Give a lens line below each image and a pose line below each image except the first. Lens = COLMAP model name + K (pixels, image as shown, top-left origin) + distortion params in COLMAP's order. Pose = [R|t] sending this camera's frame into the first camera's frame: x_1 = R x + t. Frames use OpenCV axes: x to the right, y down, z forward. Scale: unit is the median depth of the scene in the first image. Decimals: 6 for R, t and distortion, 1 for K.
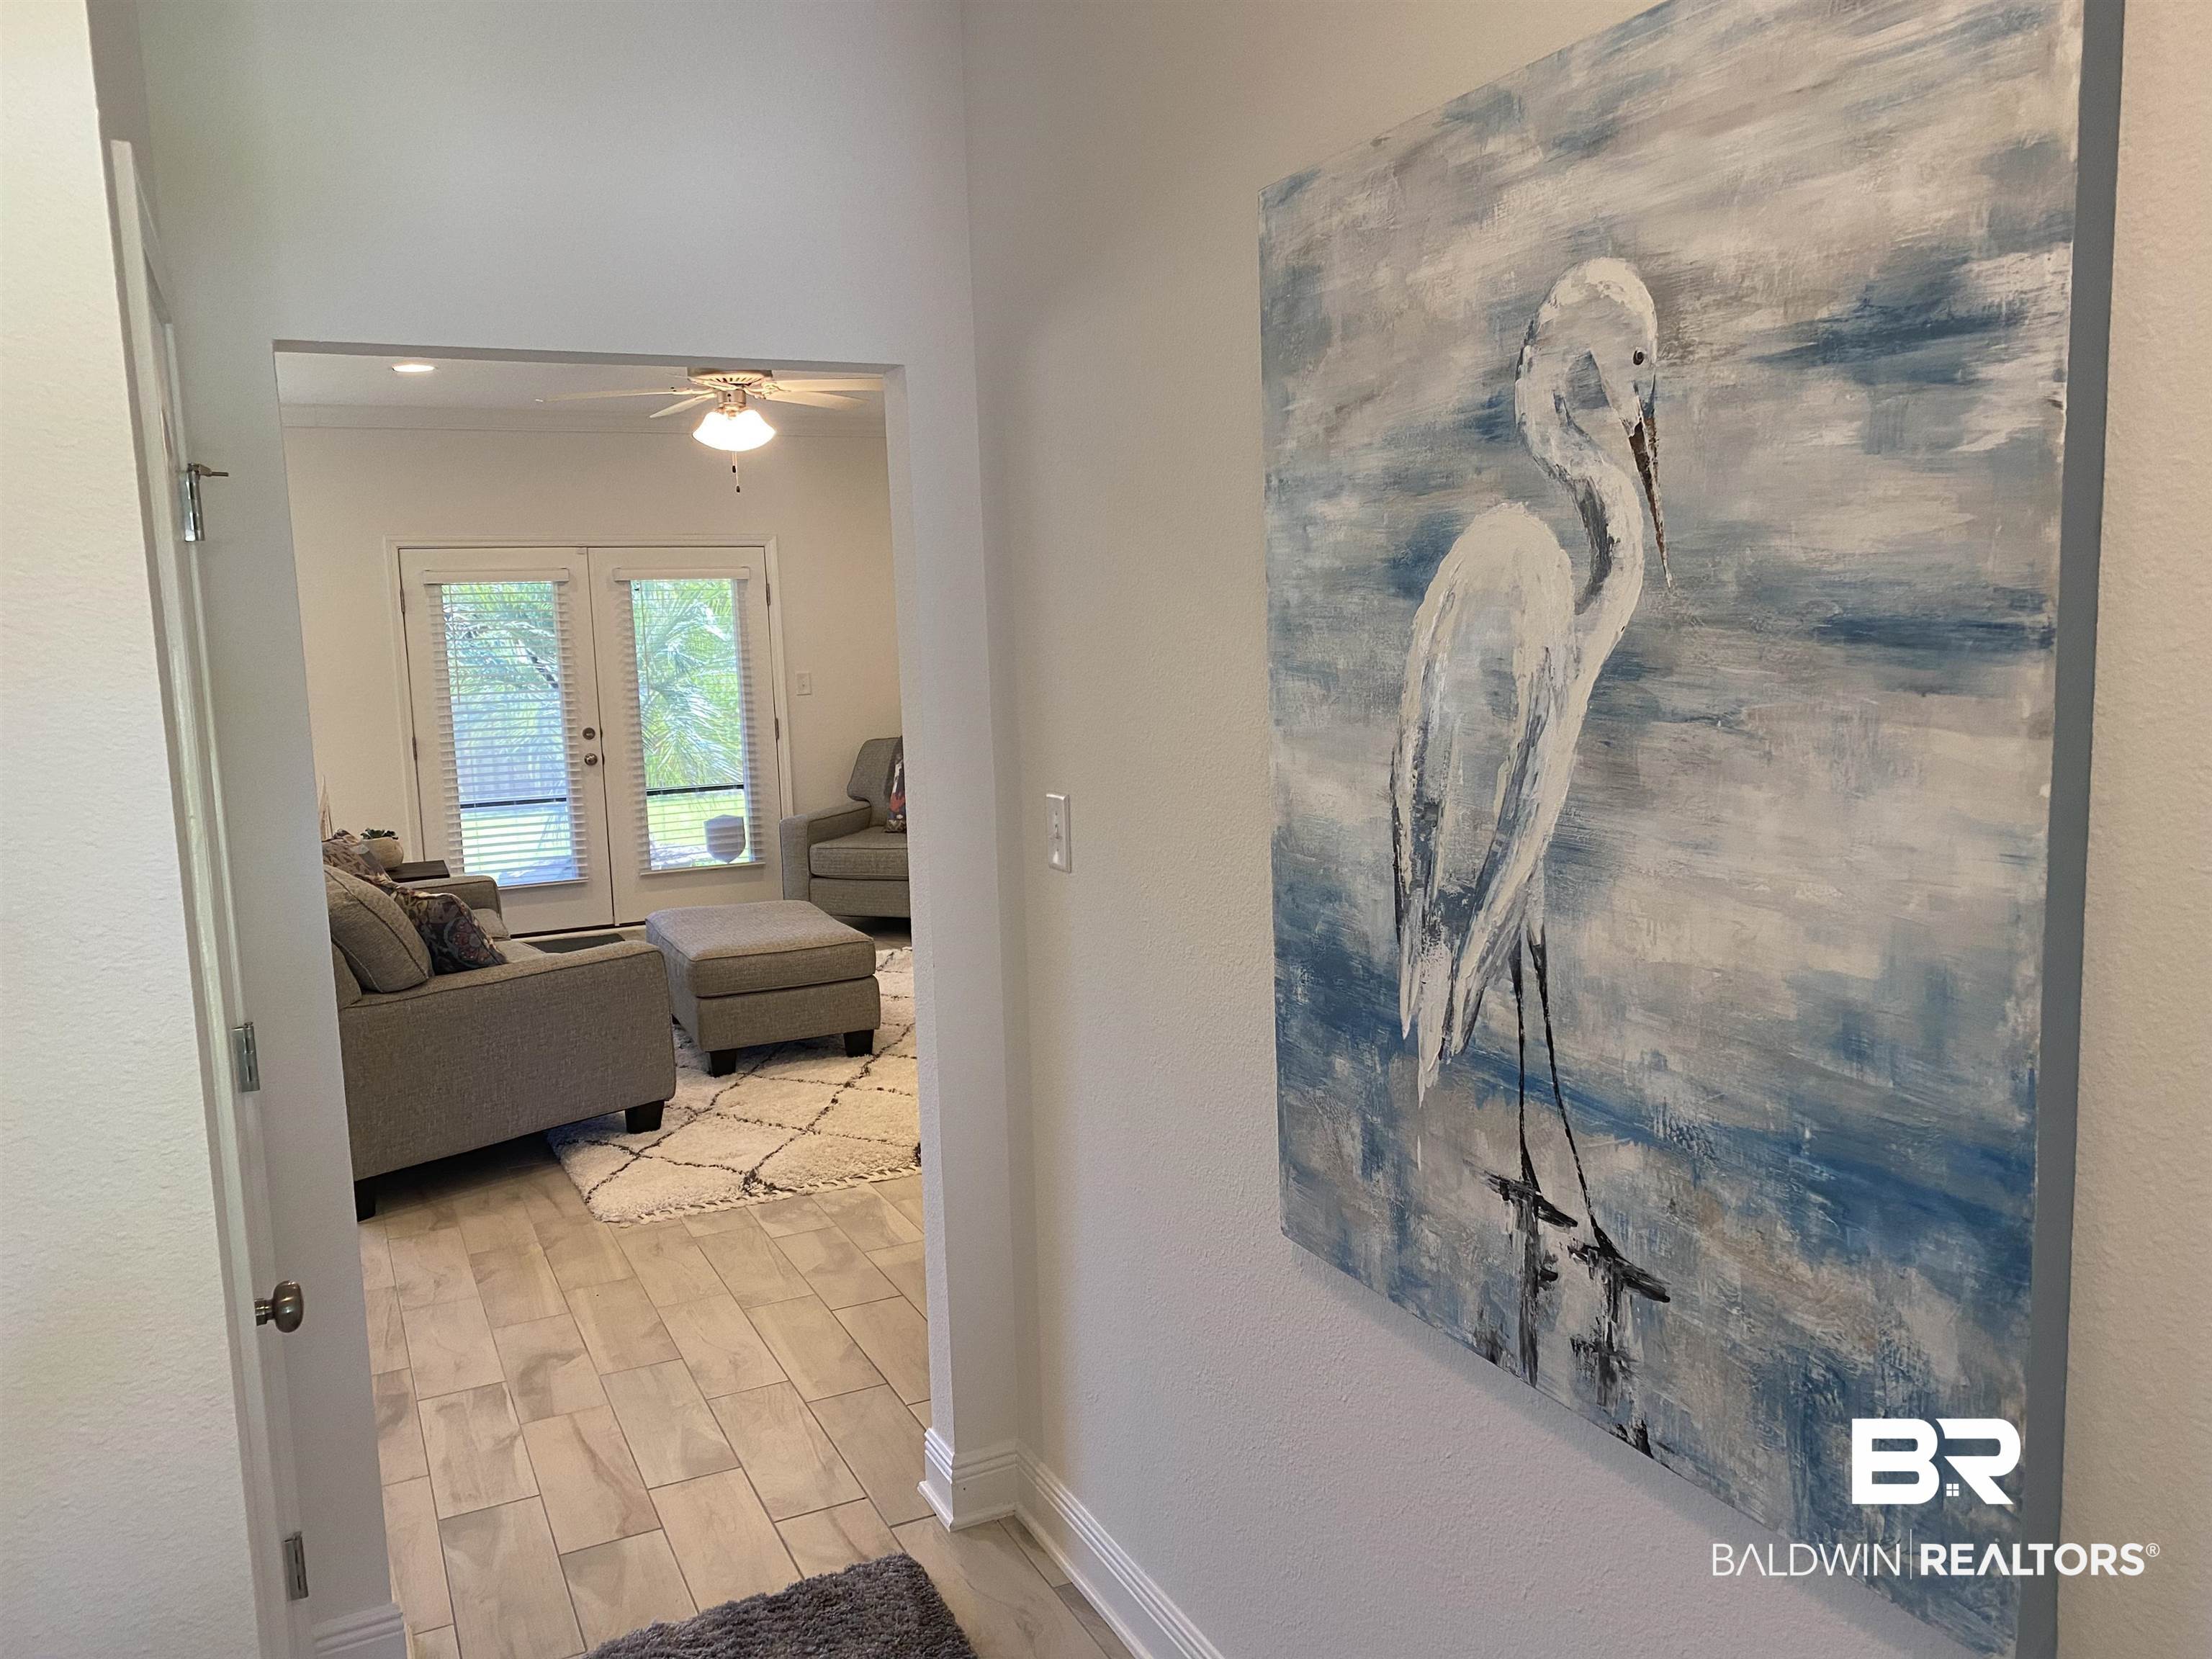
lens RADIAL K [[1681.0, 0, 1105.9], [0, 1681.0, 825.5], [0, 0, 1]] dist [-0.002468, -0.000326]
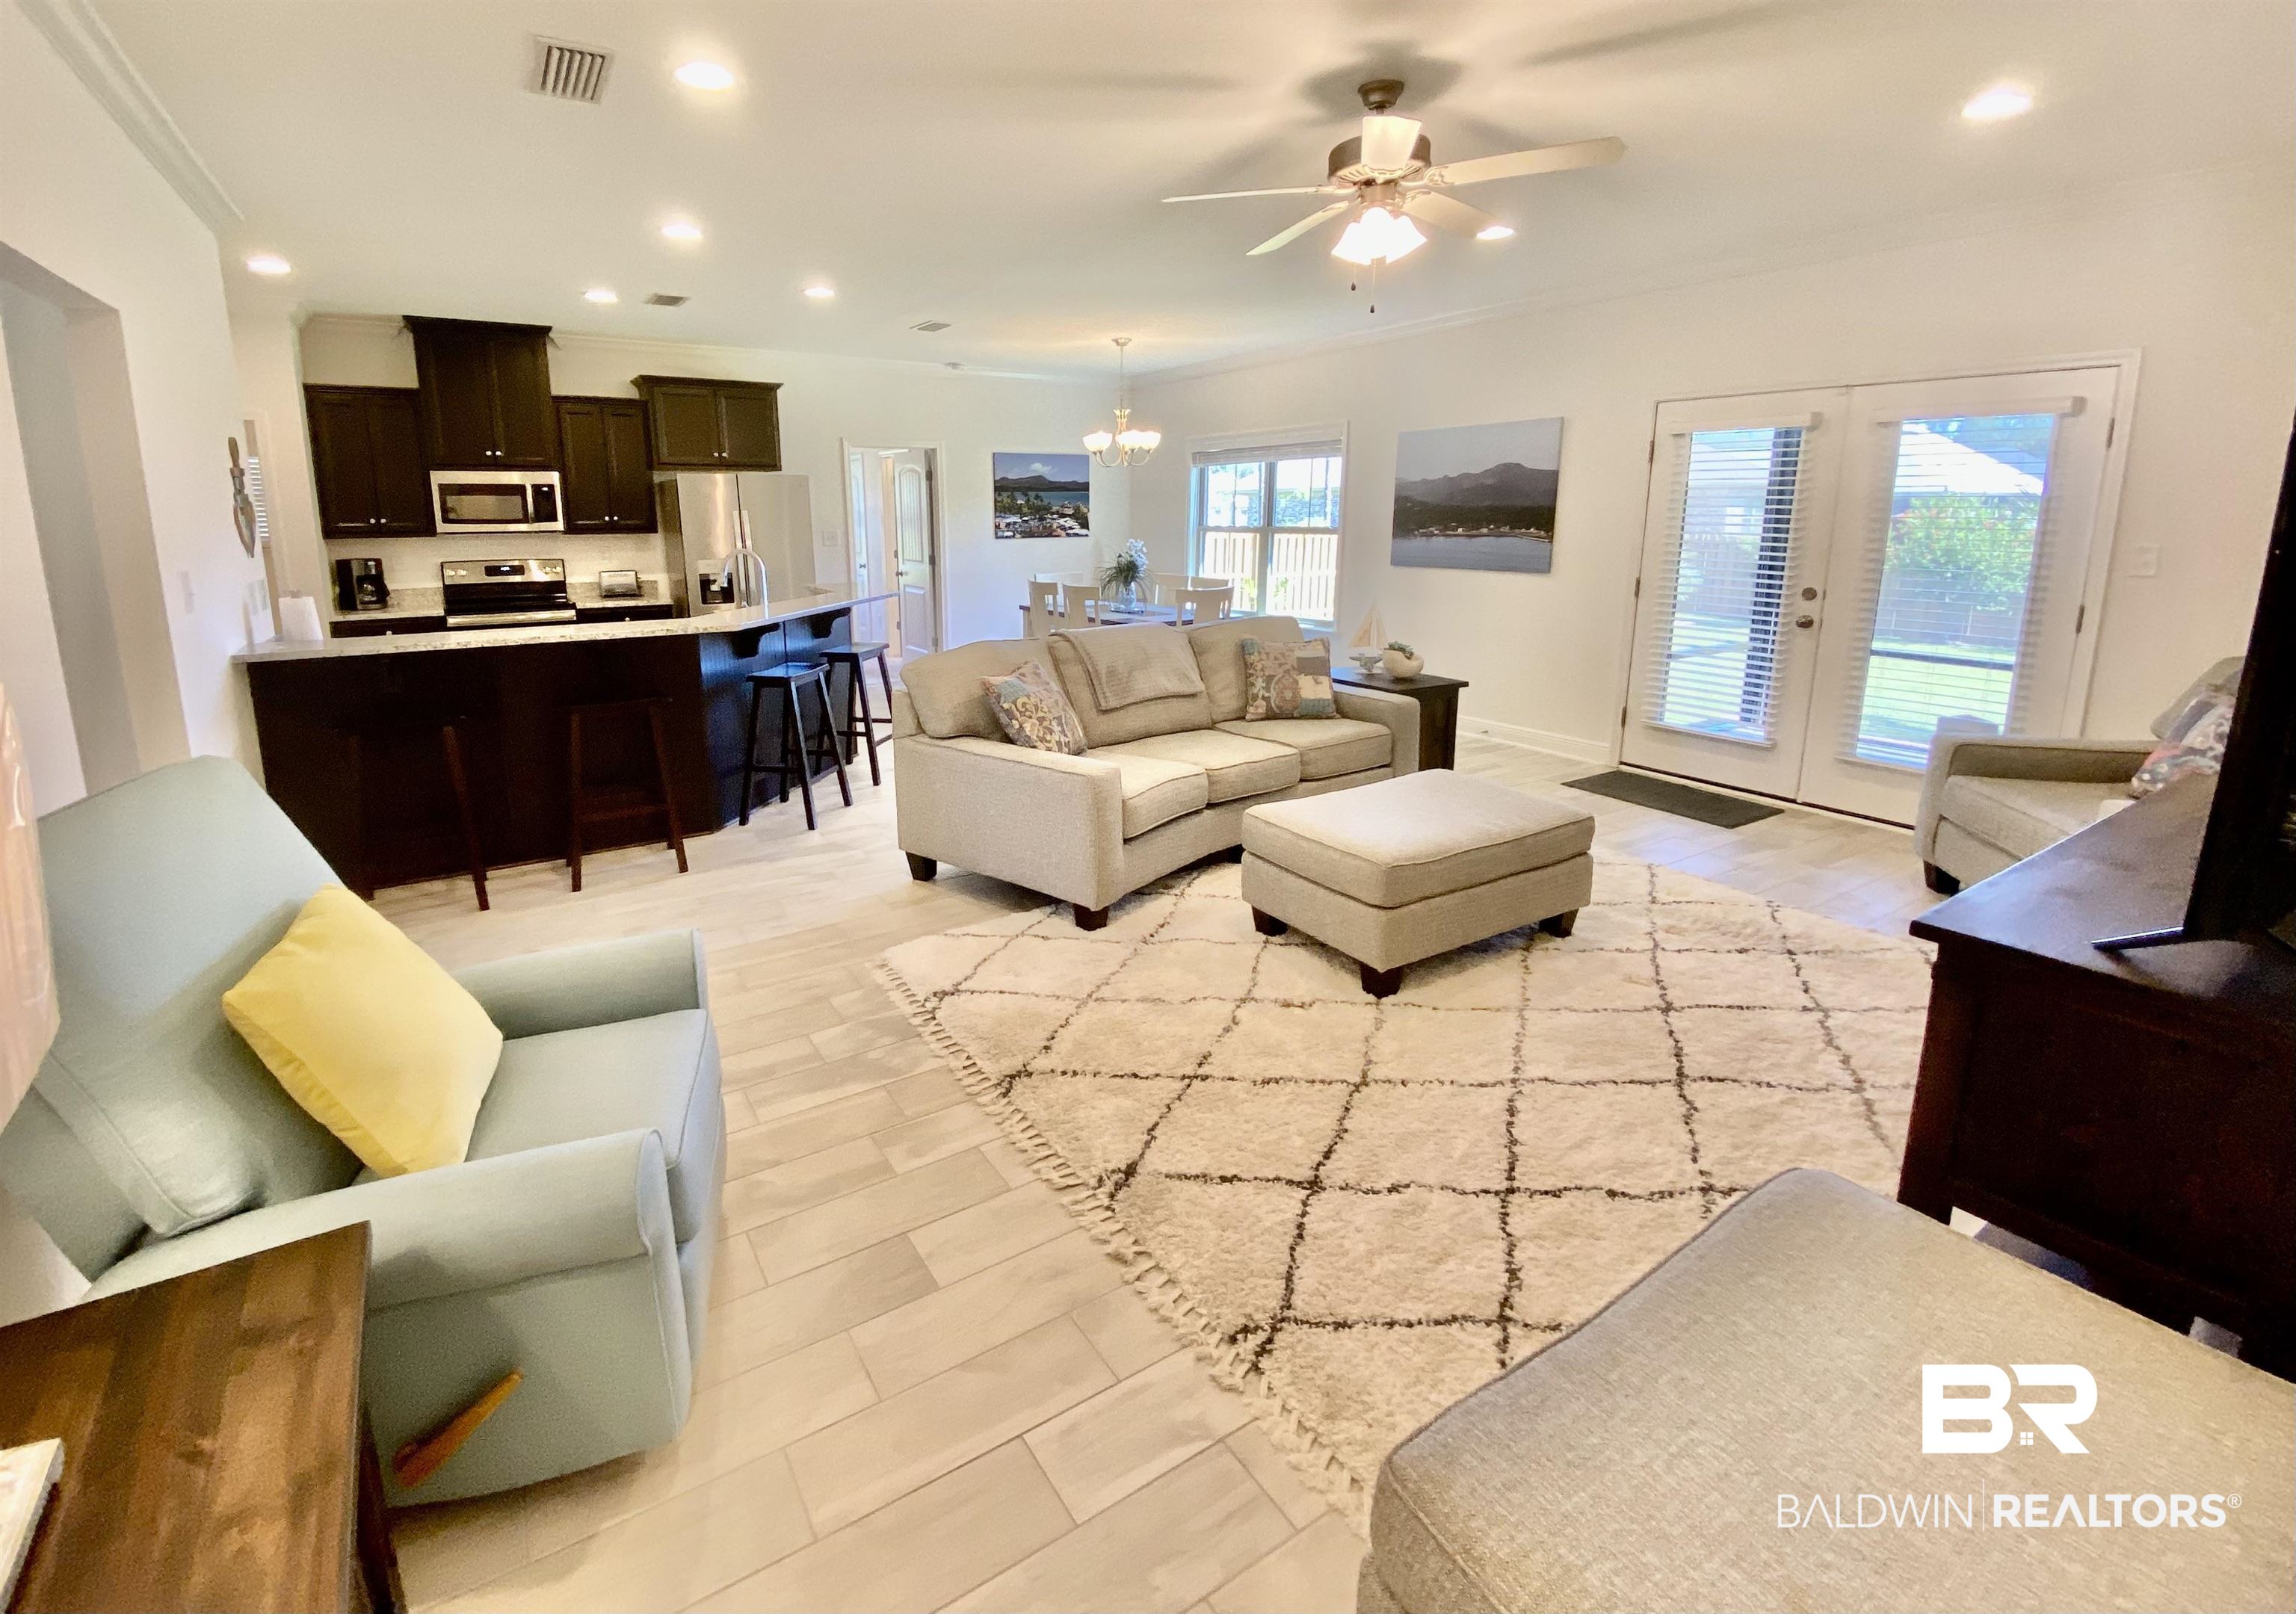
lens RADIAL K [[997.1, 0, 1069.7], [0, 997.1, 703.4], [0, 0, 1]] dist [-0.013921, -0.000560]
pose [[0.093522, 0.223320, -0.970248, 0.317280], [-0.127989, 0.969130, 0.210726, -0.094974], [0.987356, 0.104473, 0.119217, 0.871390]]
